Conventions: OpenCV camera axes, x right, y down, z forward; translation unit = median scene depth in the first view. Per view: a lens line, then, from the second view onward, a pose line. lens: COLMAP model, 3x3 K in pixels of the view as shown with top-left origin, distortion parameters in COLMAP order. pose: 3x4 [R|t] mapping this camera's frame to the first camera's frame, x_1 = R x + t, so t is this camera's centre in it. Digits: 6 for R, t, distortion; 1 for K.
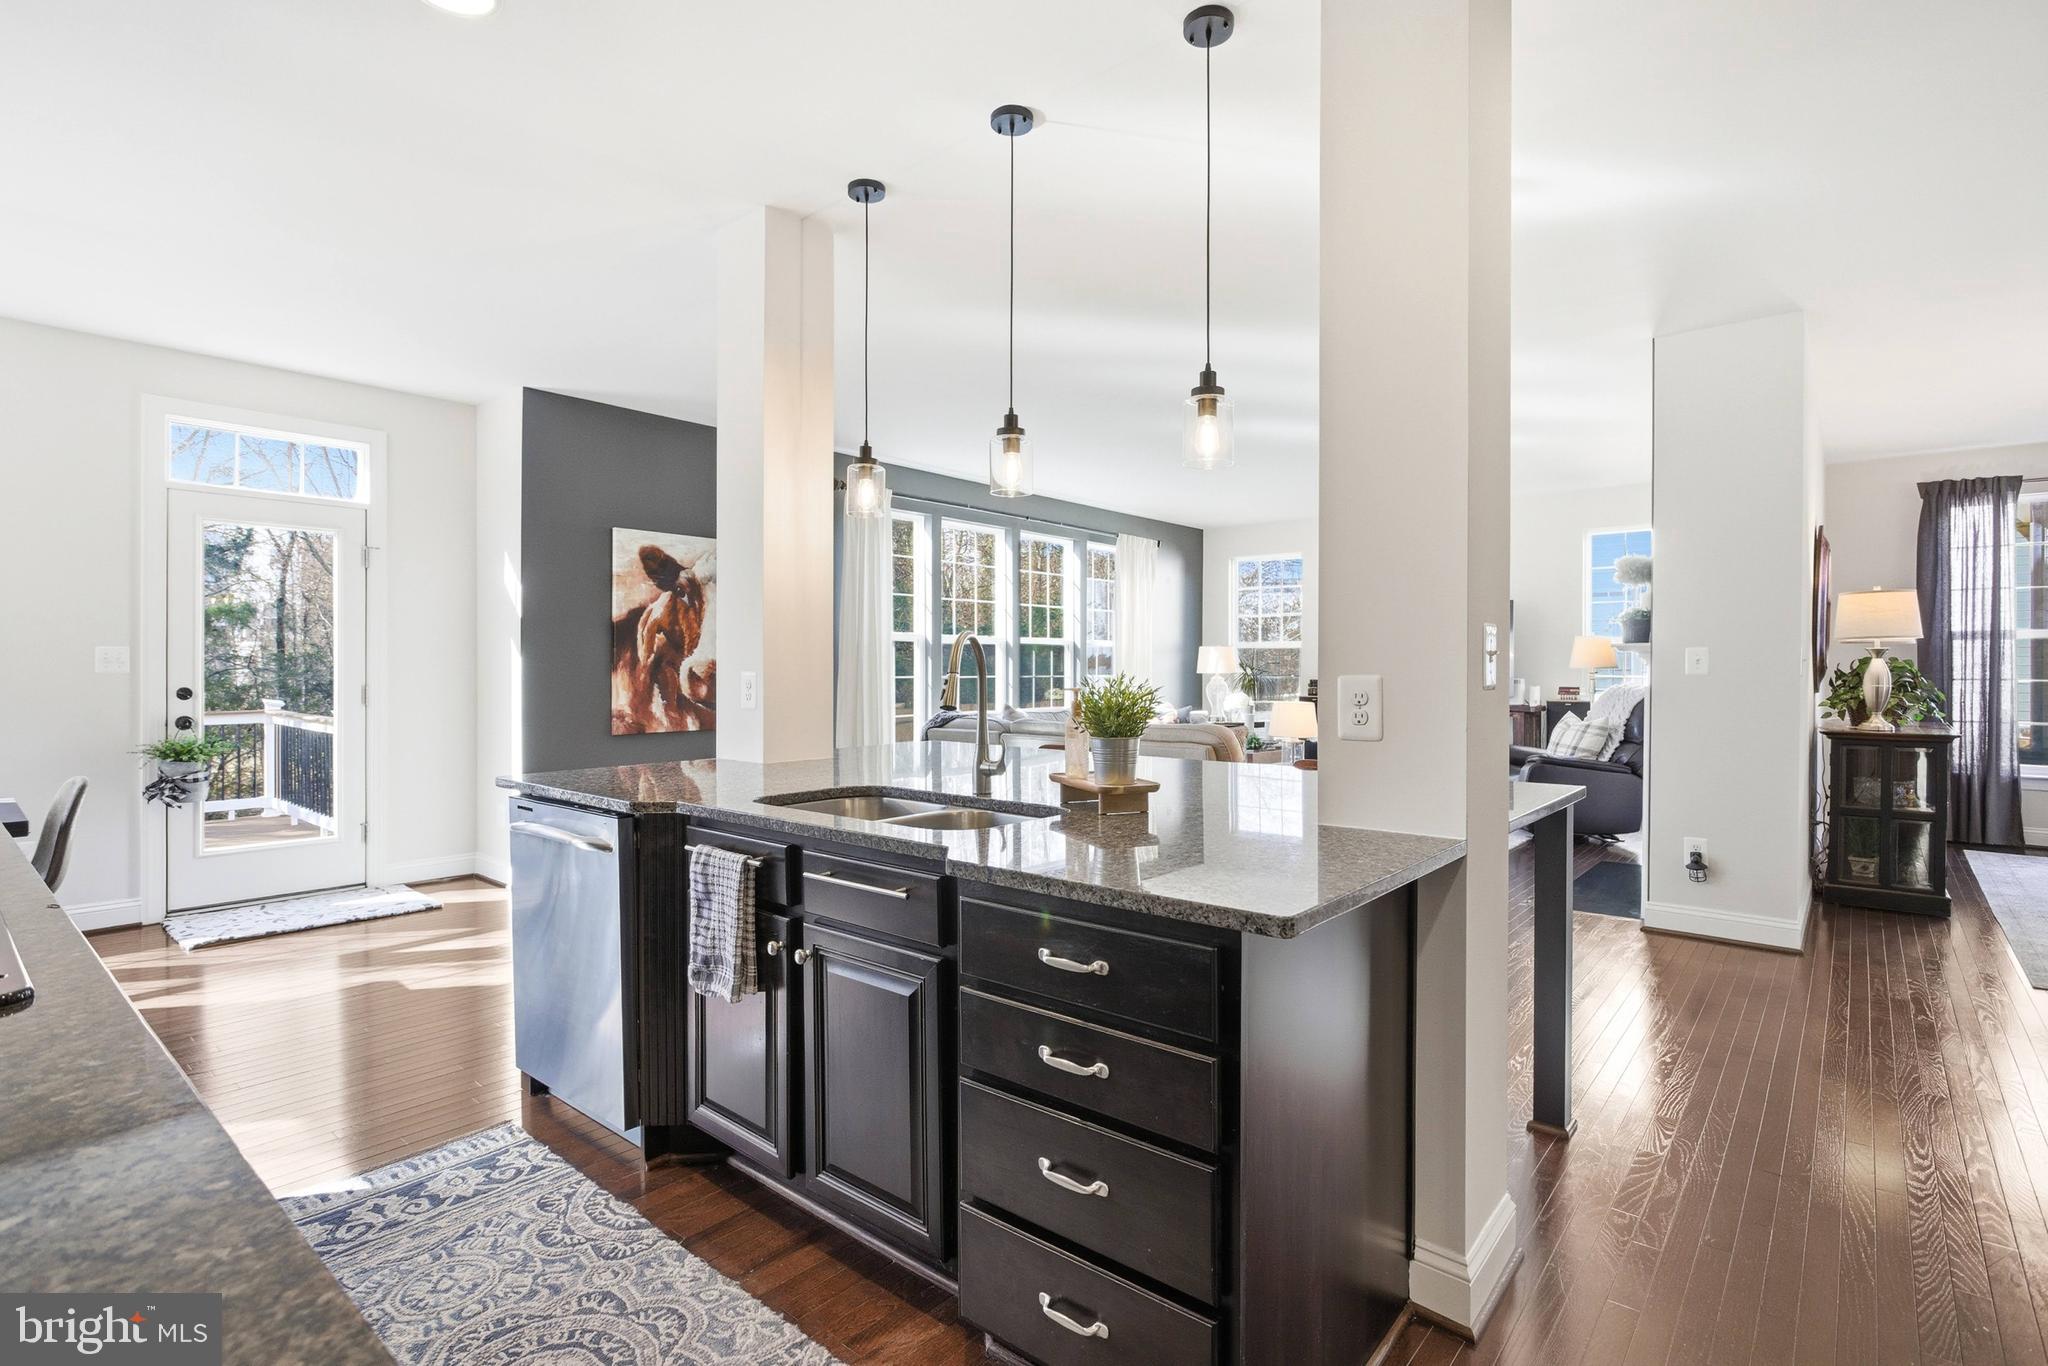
lens RADIAL K [[984.5, 0, 1043.9], [0, 984.5, 675.7], [0, 0, 1]] dist [-0.006609, 0.001809]
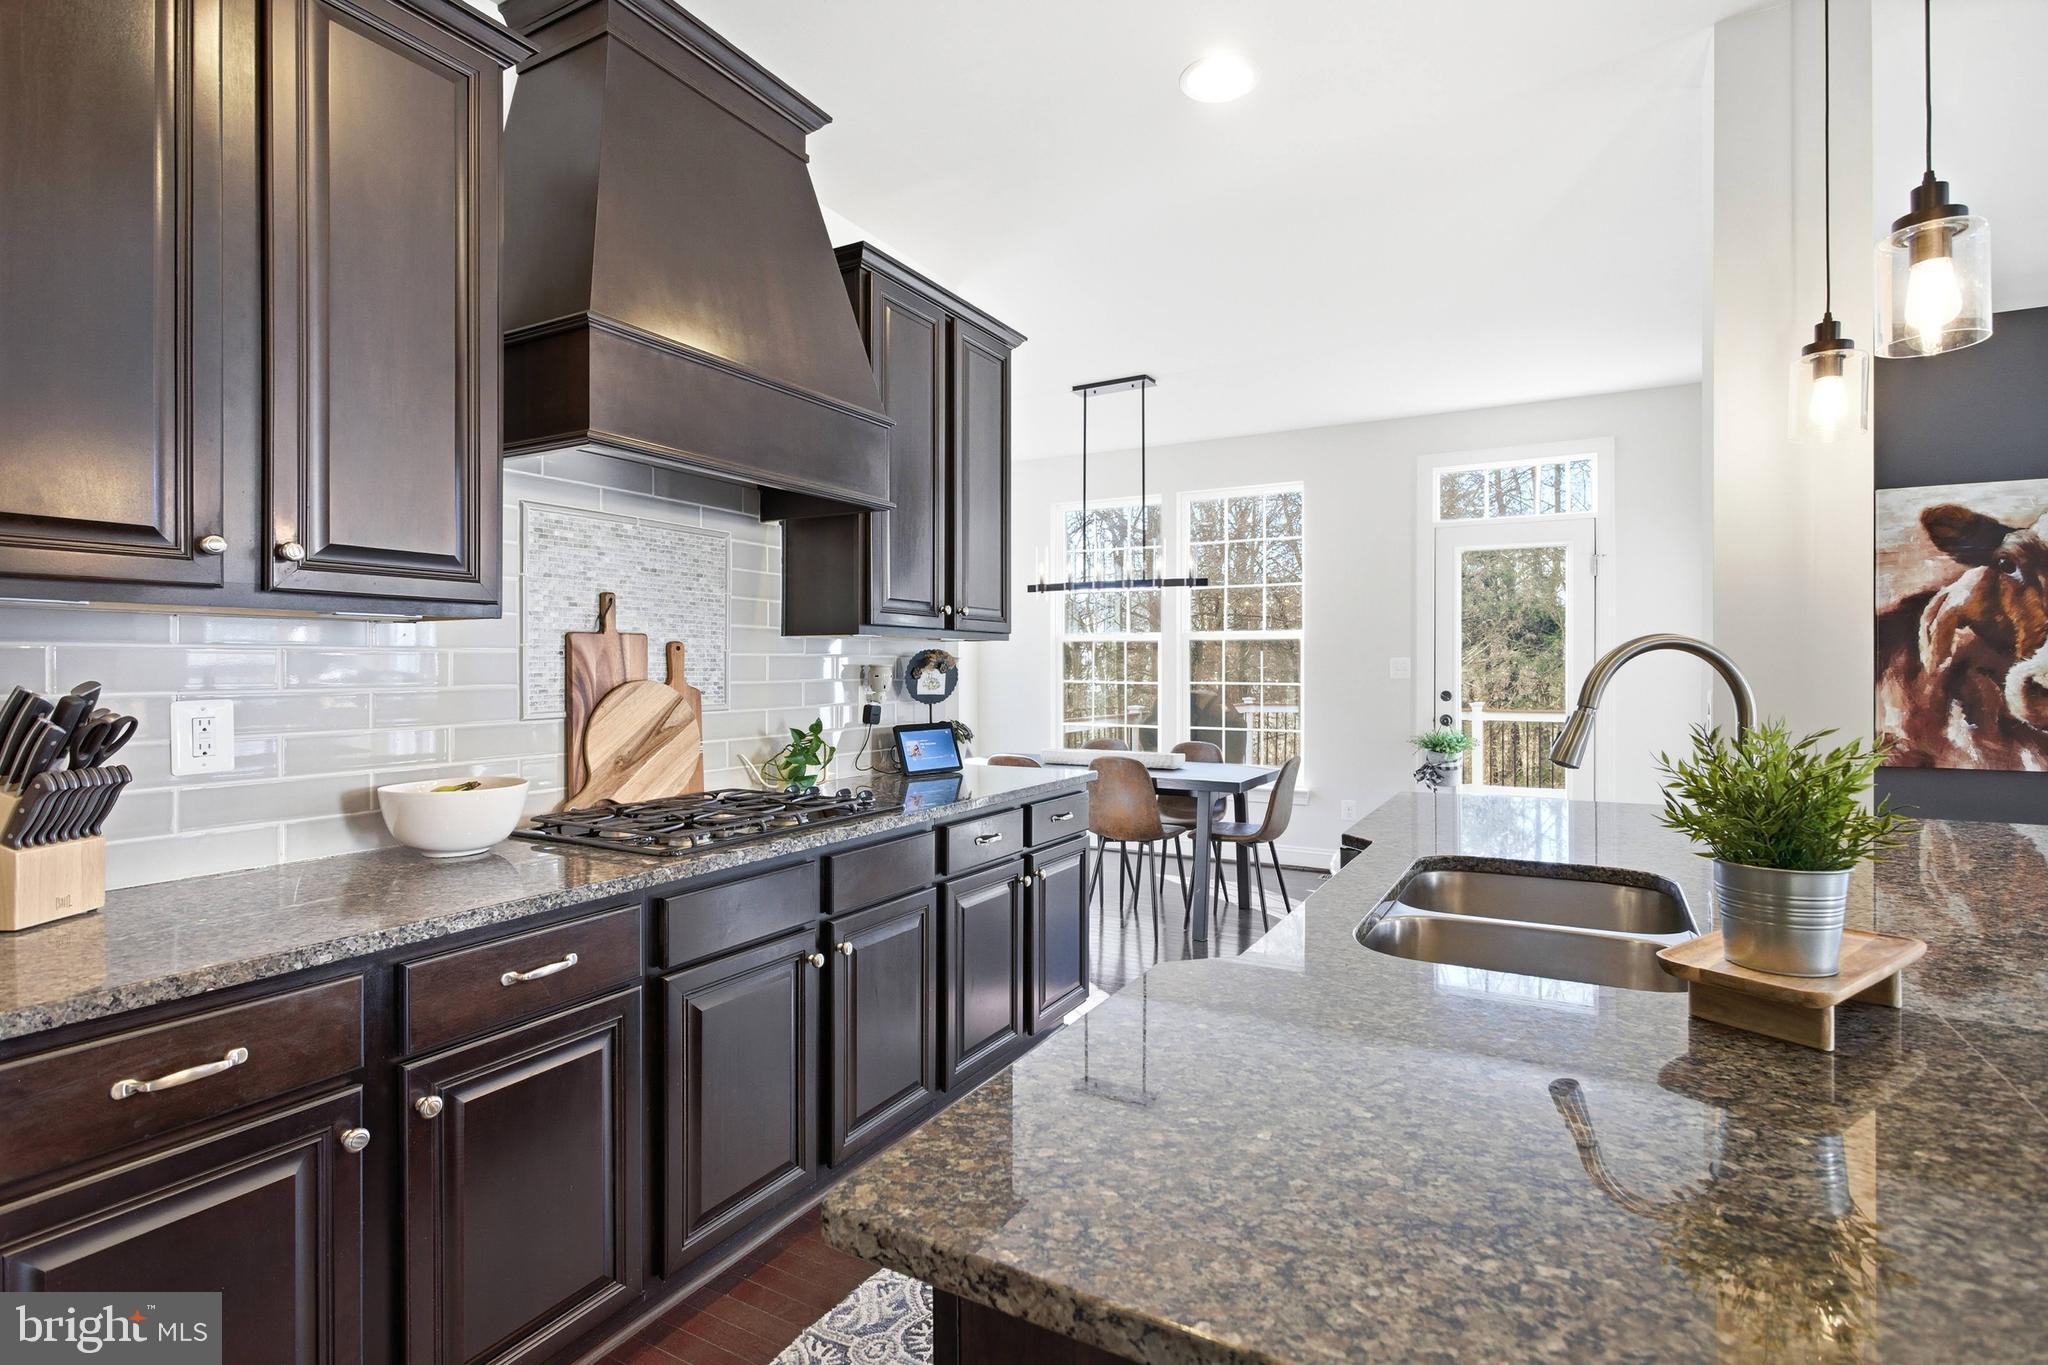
lens RADIAL K [[984.5, 0, 1020.8], [0, 984.5, 673.4], [0, 0, 1]] dist [-0.006609, 0.001809]
pose [[0.187694, 0.005606, -0.982211, 0.174024], [-0.007455, 0.999963, 0.004283, -0.008769], [0.982199, 0.006519, 0.187729, 0.218166]]
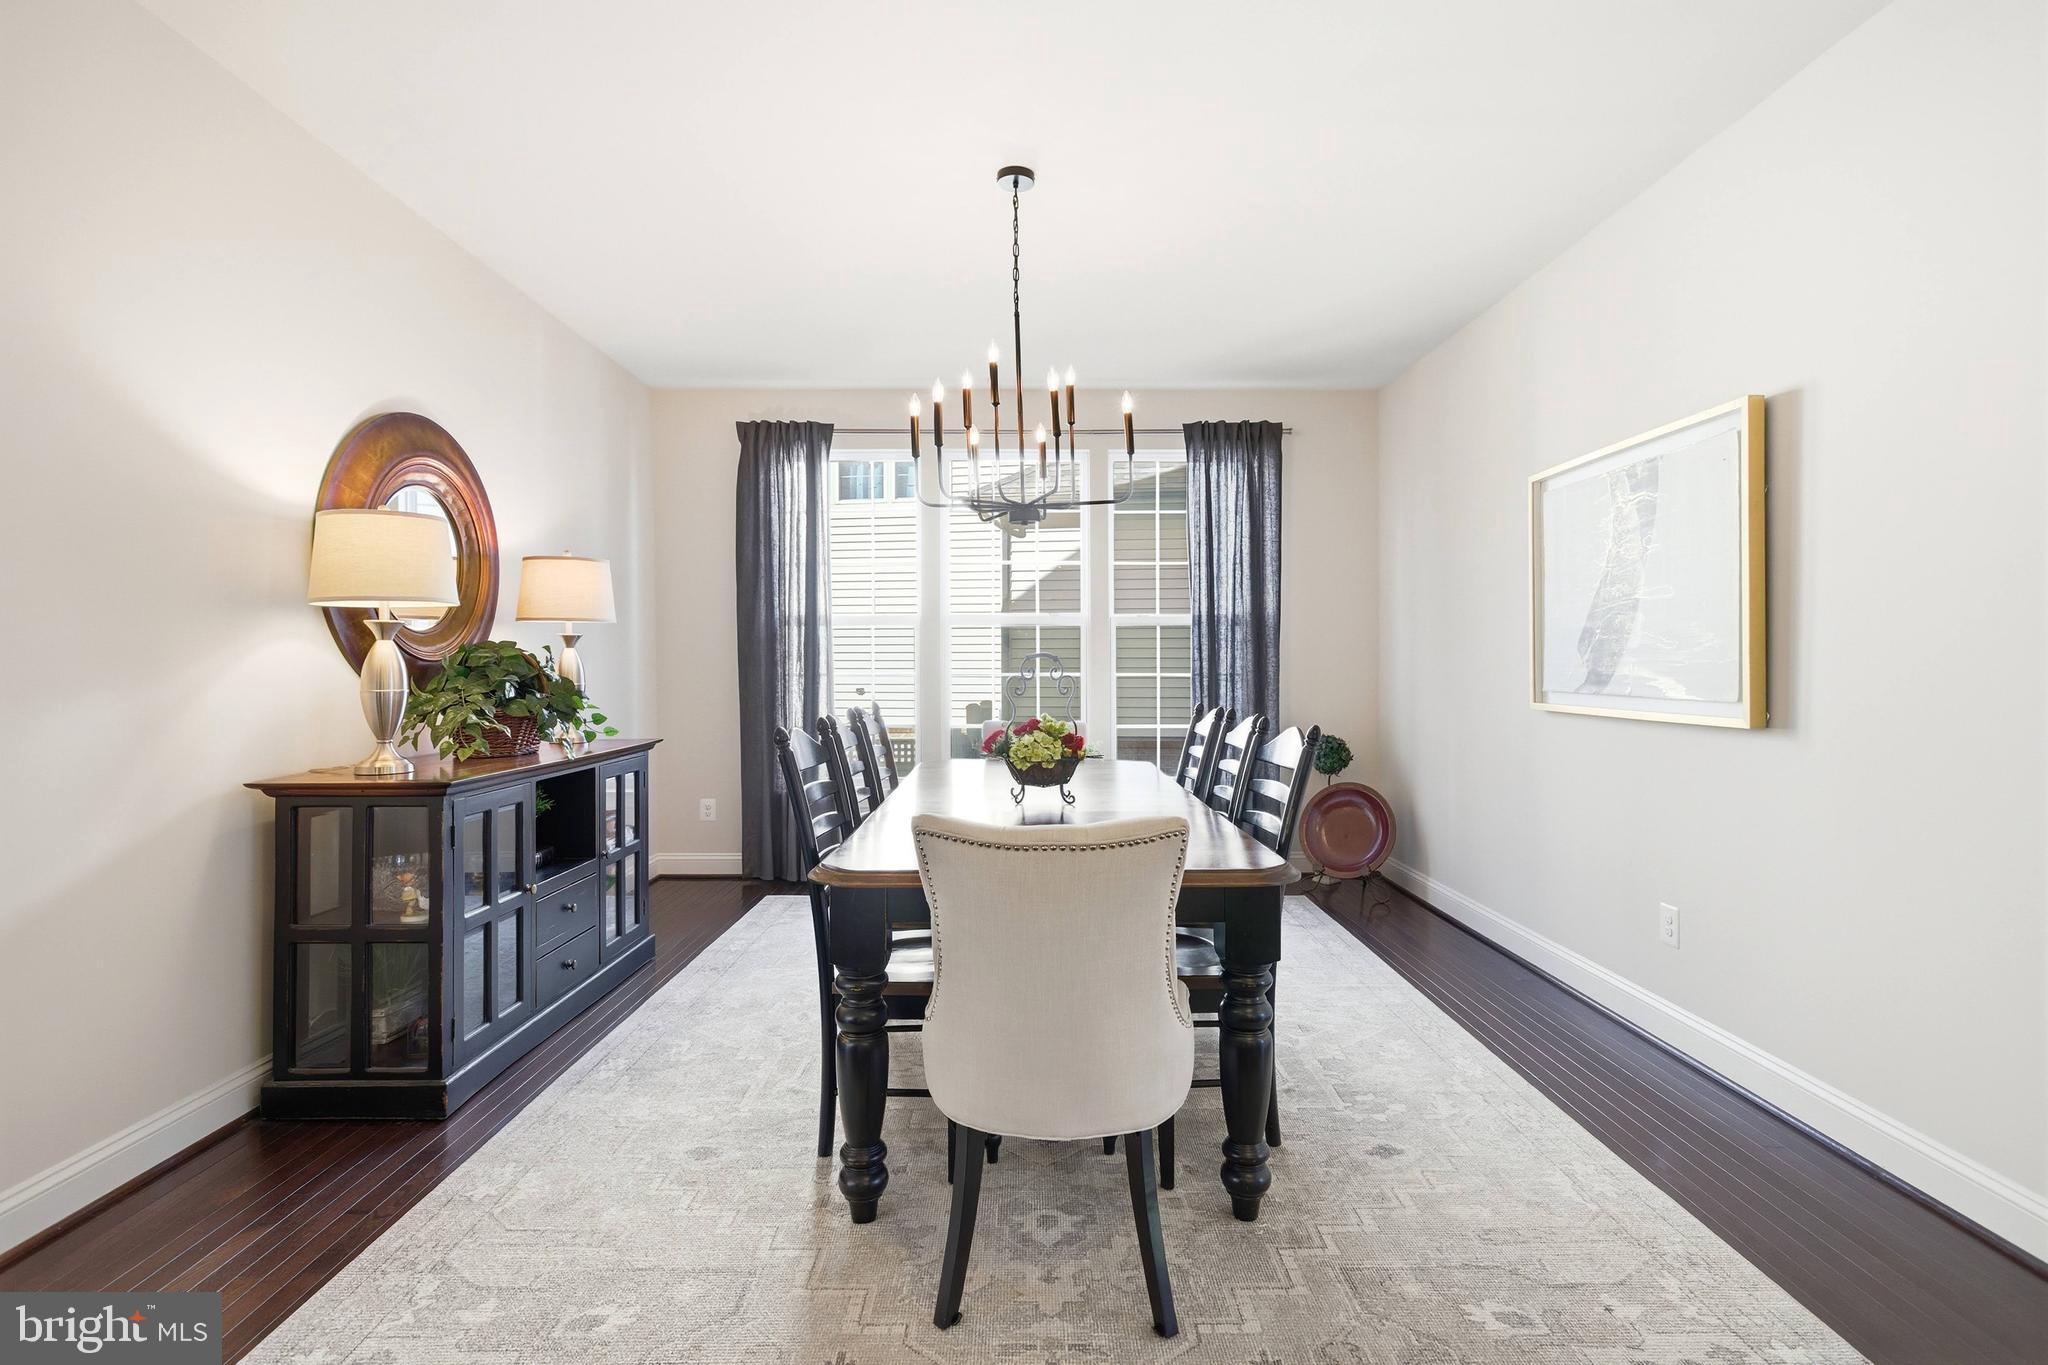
lens RADIAL K [[984.5, 0, 1022.1], [0, 984.5, 673.1], [0, 0, 1]] dist [-0.006609, 0.001809]
pose [[0.753747, -0.006637, 0.657131, 0.689441], [0.008390, 0.999965, 0.000476, 0.003605], [-0.657111, 0.005155, 0.753776, 0.336564]]
